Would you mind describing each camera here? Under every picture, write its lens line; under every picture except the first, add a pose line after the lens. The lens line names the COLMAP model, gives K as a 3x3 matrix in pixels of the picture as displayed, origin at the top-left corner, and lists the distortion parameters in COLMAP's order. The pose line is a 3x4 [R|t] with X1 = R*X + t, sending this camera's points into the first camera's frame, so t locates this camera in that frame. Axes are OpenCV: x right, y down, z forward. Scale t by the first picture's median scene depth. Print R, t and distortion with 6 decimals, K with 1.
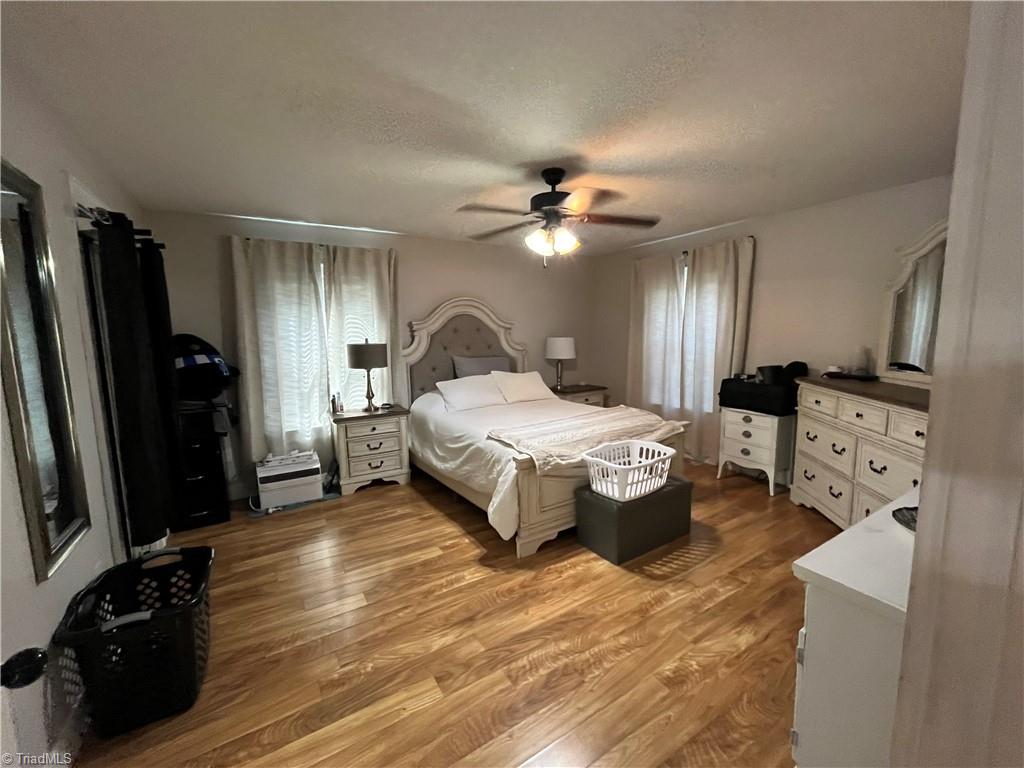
lens RADIAL K [[415.8, 0, 508.9], [0, 415.8, 381.8], [0, 0, 1]] dist [-0.002247, -0.000020]
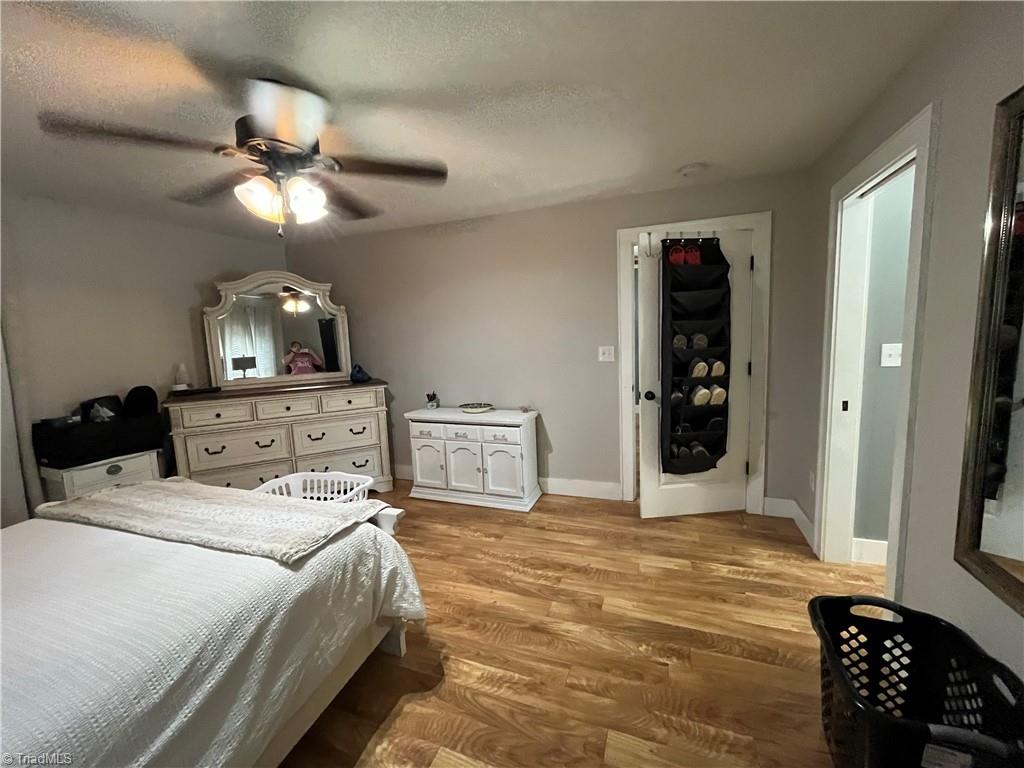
lens RADIAL K [[415.8, 0, 509.1], [0, 415.8, 386.9], [0, 0, 1]] dist [-0.002247, -0.000020]
pose [[-0.609558, -0.057227, 0.790674, -0.846962], [0.142684, 0.973182, 0.180437, -0.169155], [-0.779795, 0.222803, -0.585045, 1.596205]]
